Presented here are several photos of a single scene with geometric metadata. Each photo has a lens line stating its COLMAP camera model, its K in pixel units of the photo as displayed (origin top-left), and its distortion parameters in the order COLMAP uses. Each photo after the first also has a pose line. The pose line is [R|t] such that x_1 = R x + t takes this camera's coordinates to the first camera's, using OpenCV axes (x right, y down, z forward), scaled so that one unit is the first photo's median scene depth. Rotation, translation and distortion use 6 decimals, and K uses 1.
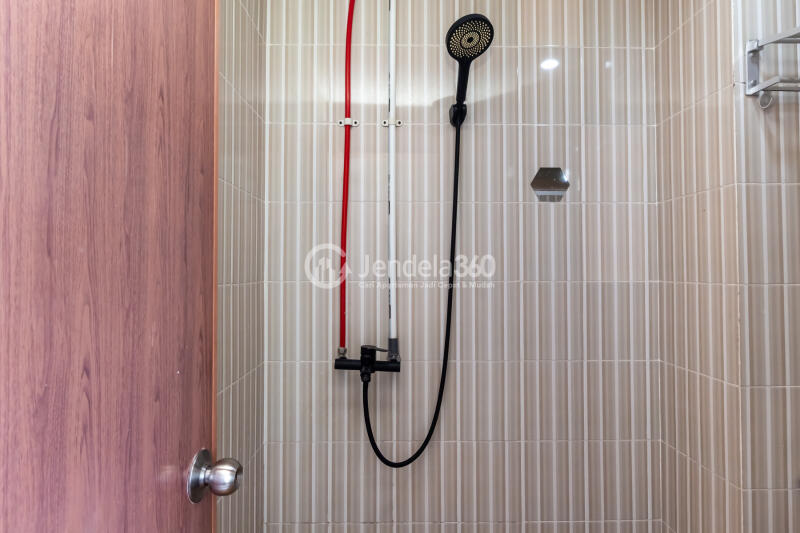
lens RADIAL K [[479.0, 0, 399.1], [0, 479.0, 266.3], [0, 0, 1]] dist [-0.003946, -0.000649]
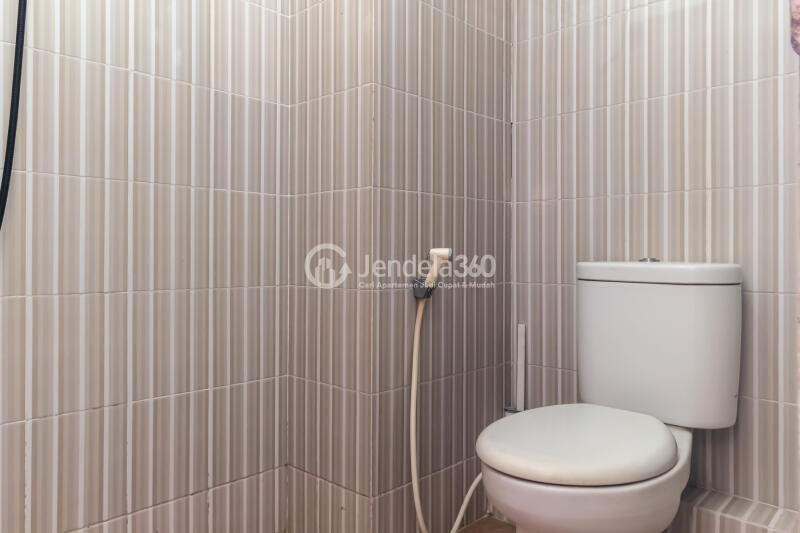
lens RADIAL K [[577.5, 0, 399.8], [0, 577.5, 266.4], [0, 0, 1]] dist [0.001267, 0.002523]
pose [[0.709683, -0.000718, 0.704521, -0.074524], [-0.015748, 0.999733, 0.016882, 0.305012], [-0.704345, -0.023076, 0.709482, 0.076675]]
